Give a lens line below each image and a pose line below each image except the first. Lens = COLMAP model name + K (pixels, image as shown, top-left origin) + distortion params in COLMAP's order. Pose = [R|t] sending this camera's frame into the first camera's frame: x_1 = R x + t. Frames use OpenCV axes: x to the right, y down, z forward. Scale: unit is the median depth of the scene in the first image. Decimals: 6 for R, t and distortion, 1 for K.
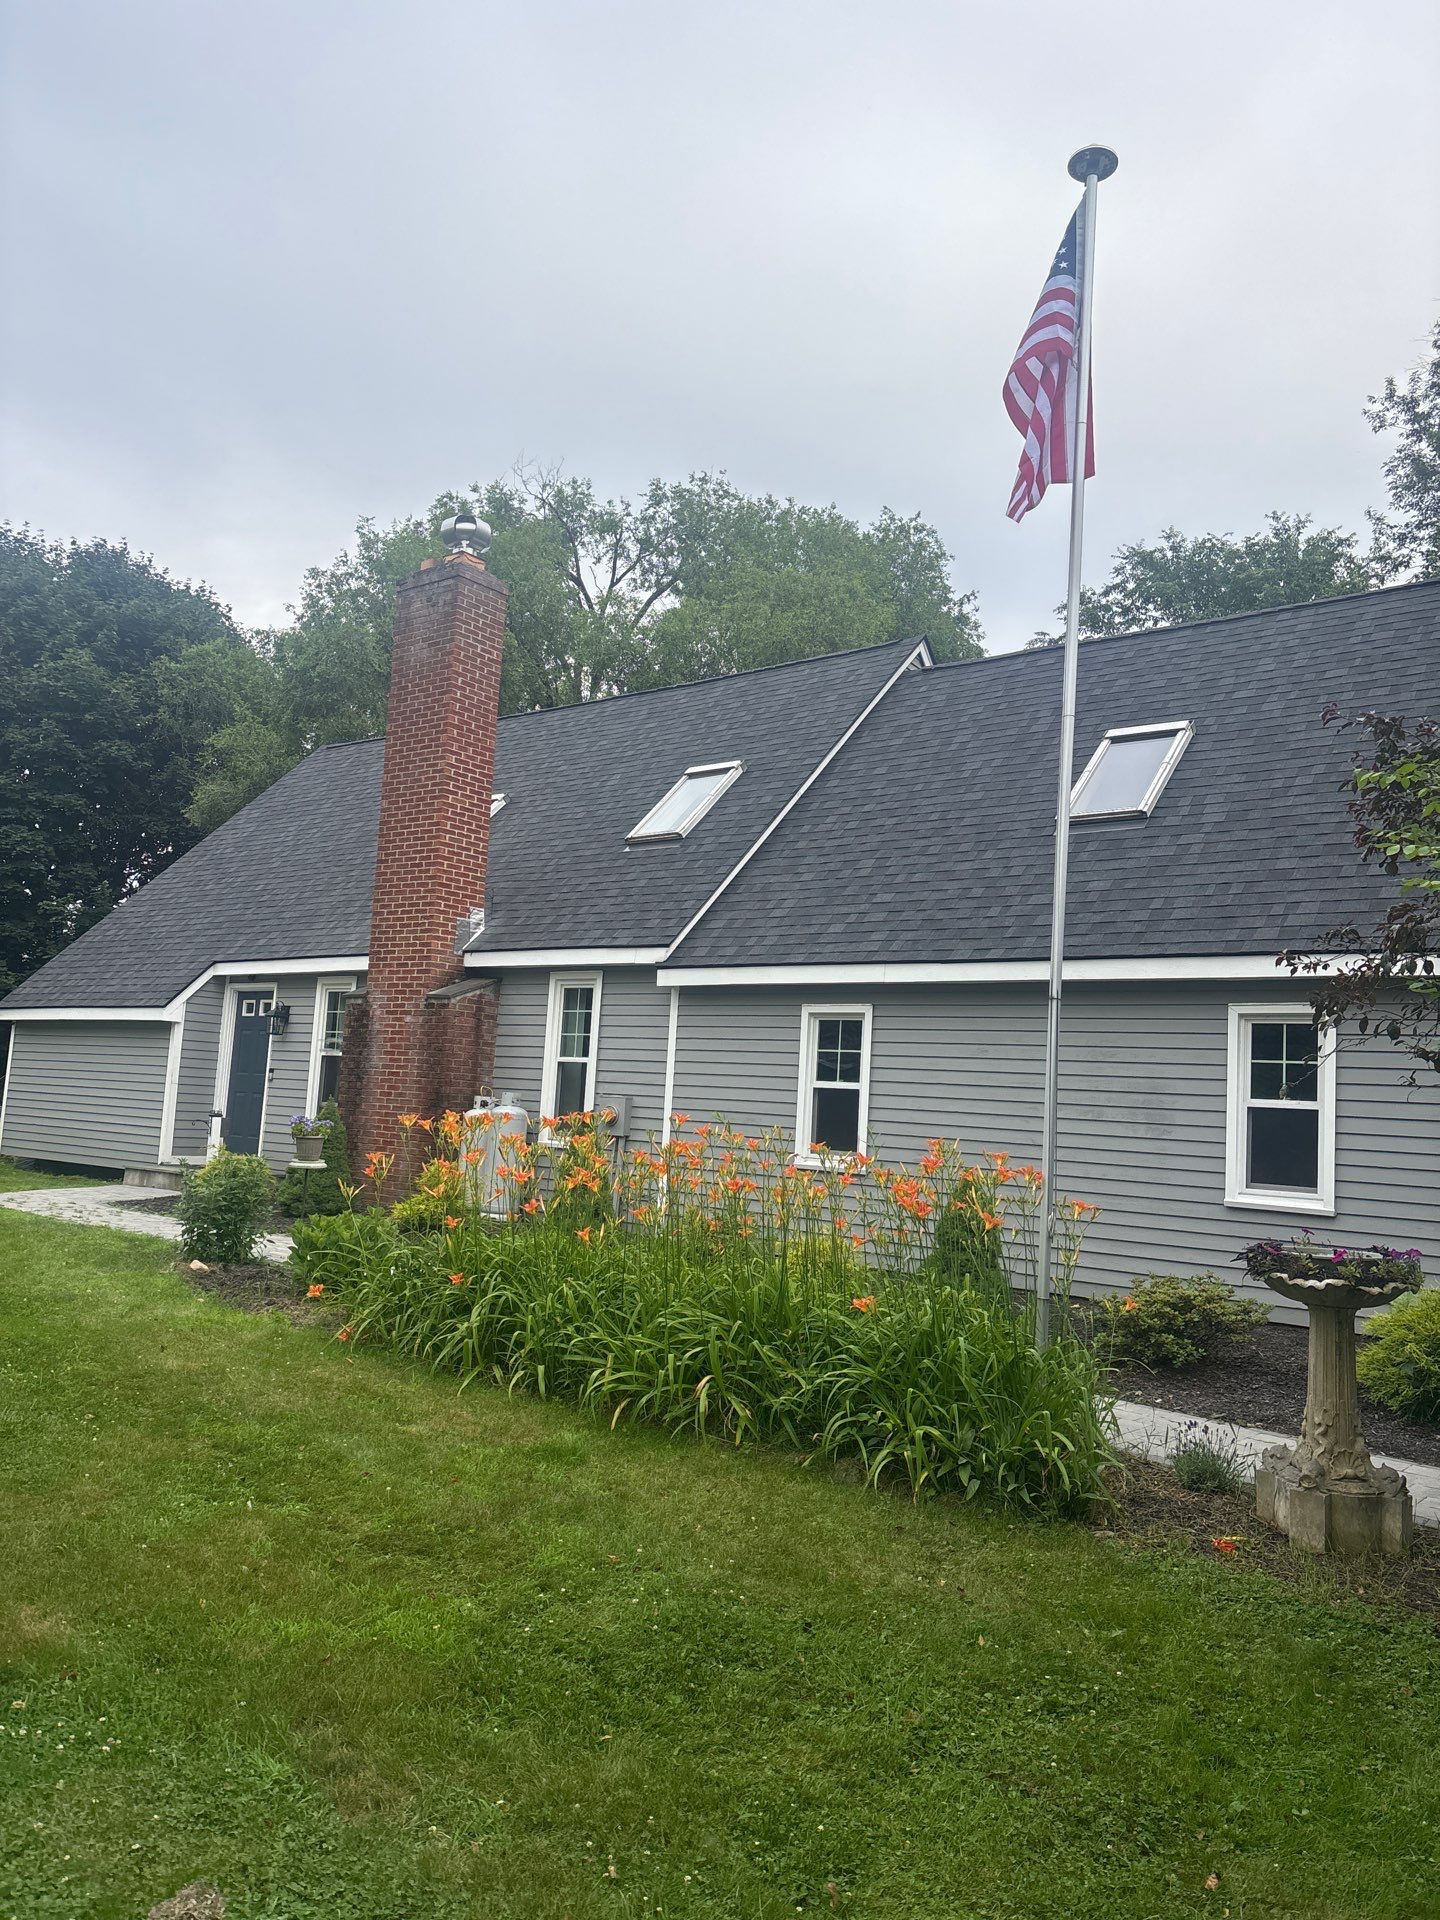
lens RADIAL K [[1448.3, 0, 701.6], [0, 1448.3, 947.8], [0, 0, 1]] dist [0.061357, -0.063490]
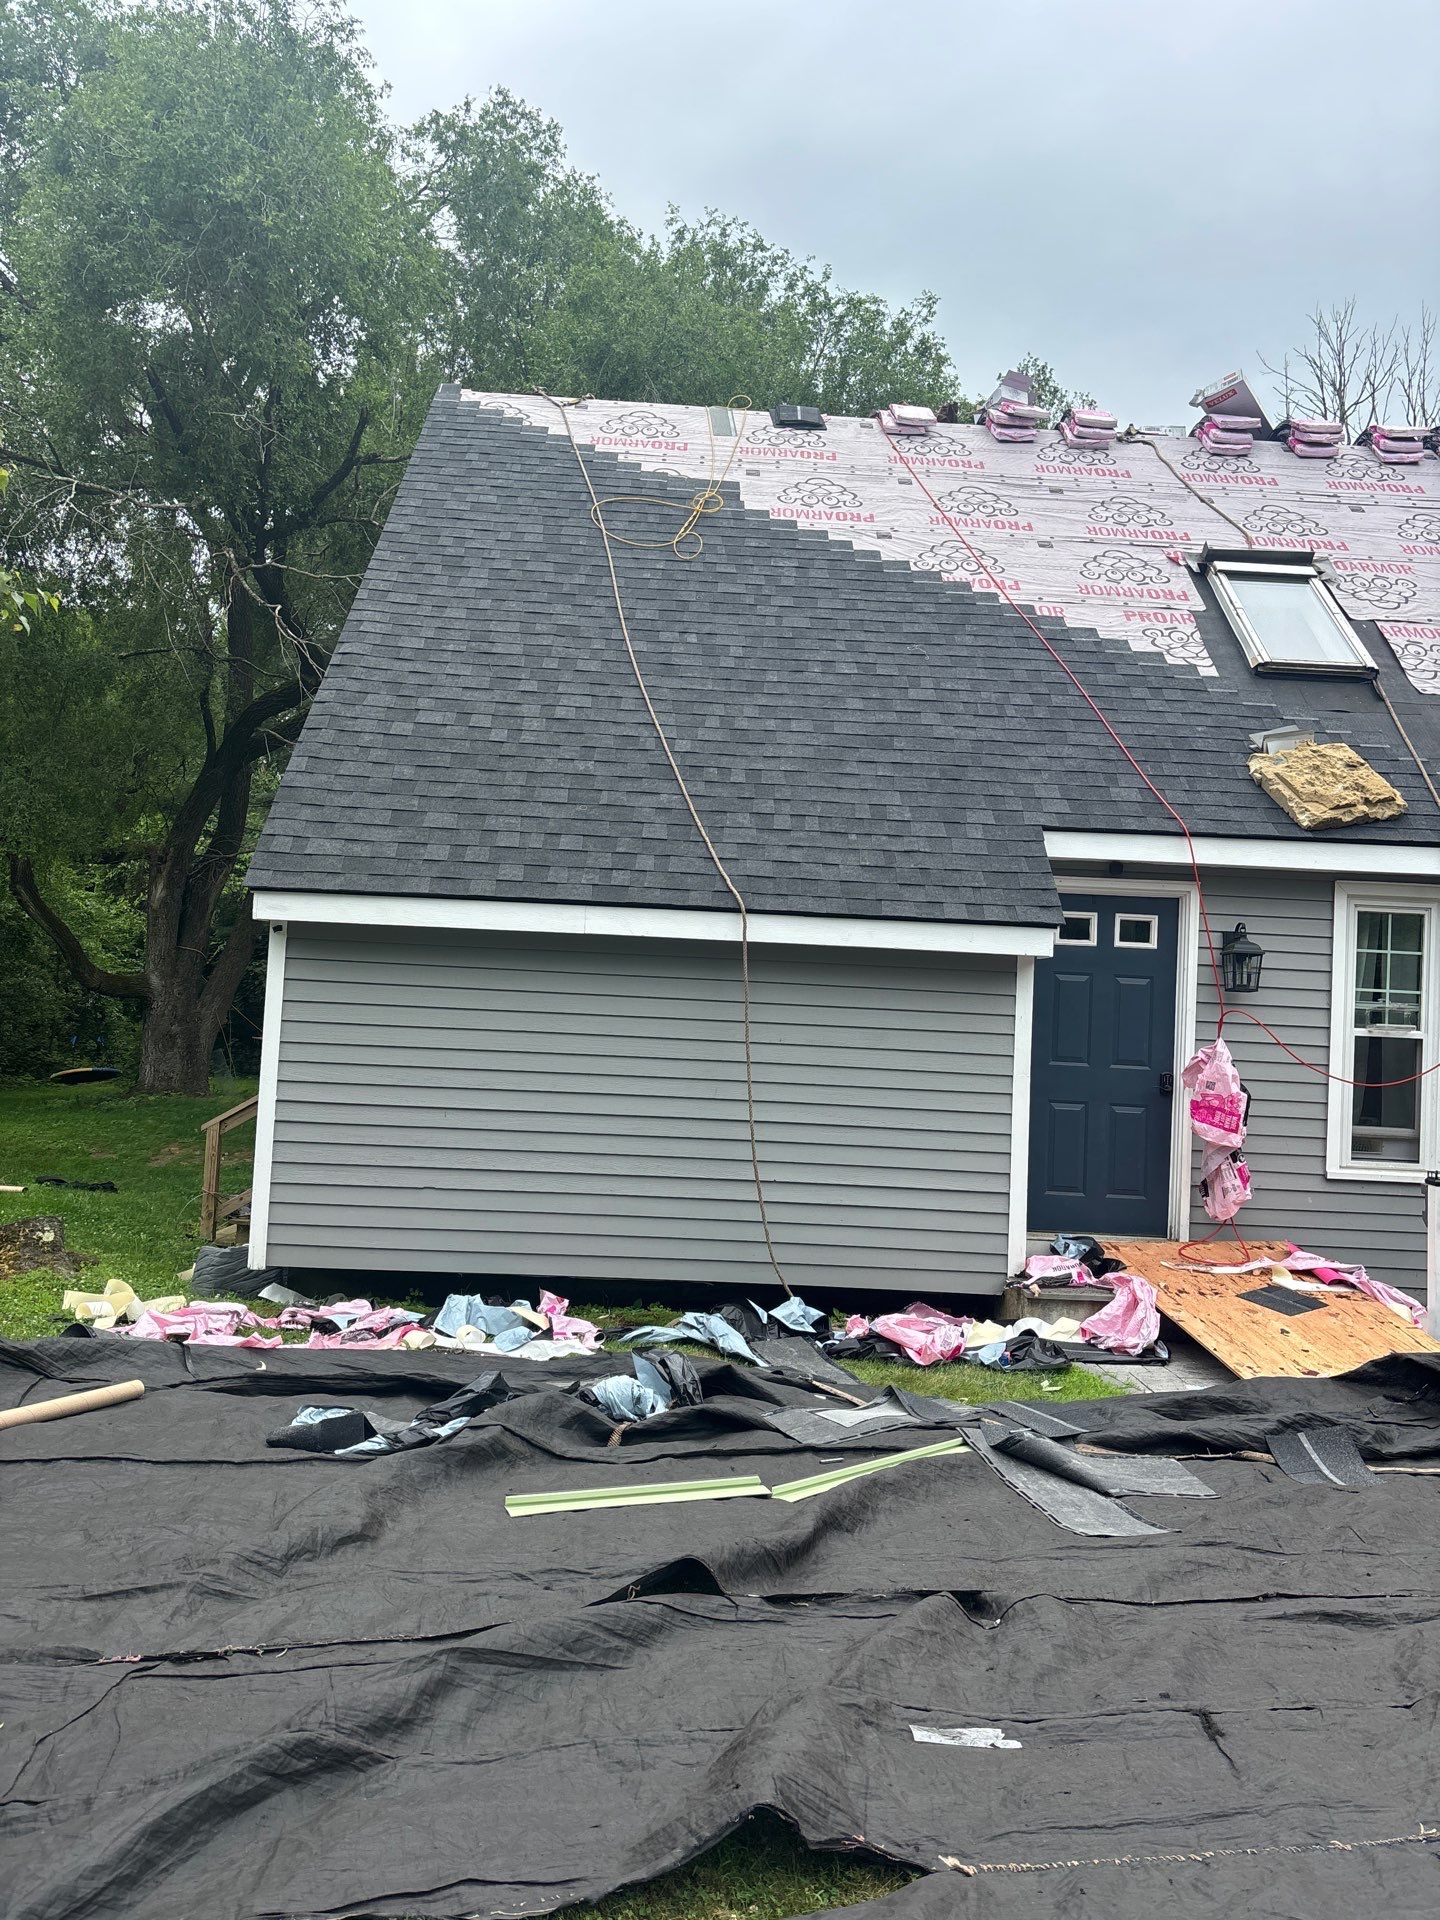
lens RADIAL K [[1448.3, 0, 715.7], [0, 1448.3, 961.7], [0, 0, 1]] dist [0.061357, -0.063490]
pose [[0.753932, 0.008062, 0.656902, -0.854463], [-0.077953, 0.993958, 0.077269, 0.028817], [-0.652311, -0.109464, 0.750006, 0.853365]]
